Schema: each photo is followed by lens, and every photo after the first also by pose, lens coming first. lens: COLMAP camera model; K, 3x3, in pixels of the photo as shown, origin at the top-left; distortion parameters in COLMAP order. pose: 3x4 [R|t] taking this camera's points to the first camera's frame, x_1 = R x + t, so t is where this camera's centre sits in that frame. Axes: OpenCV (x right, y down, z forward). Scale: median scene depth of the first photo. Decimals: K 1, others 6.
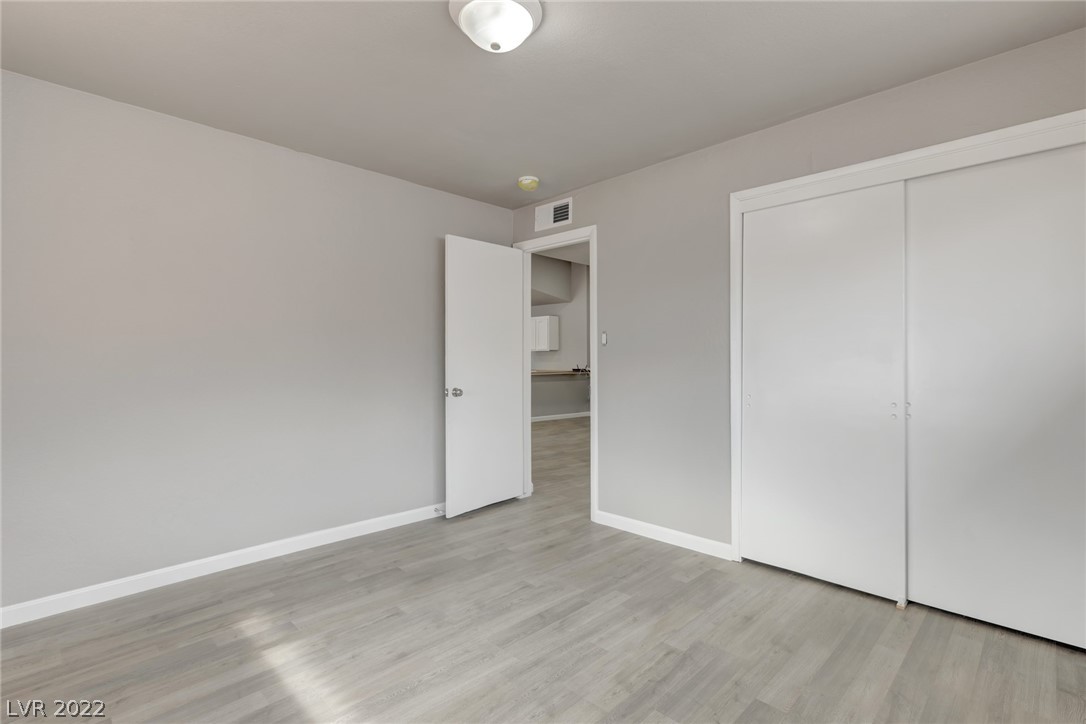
lens RADIAL K [[496.6, 0, 548.5], [0, 496.6, 356.6], [0, 0, 1]] dist [0.002177, -0.000168]
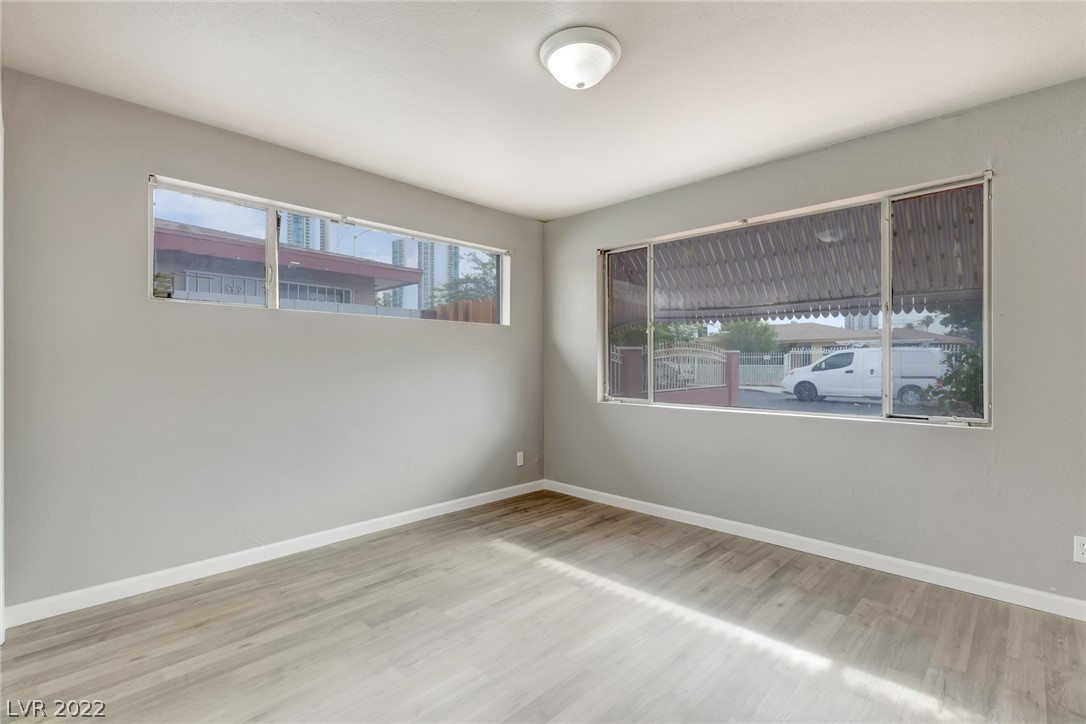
lens RADIAL K [[496.6, 0, 548.5], [0, 496.6, 356.6], [0, 0, 1]] dist [0.002177, -0.000168]
pose [[-0.999735, 0.002316, -0.022891, -0.007131], [0.002525, 0.999956, -0.009089, 0.007354], [0.022869, -0.009145, -0.999697, 2.015172]]
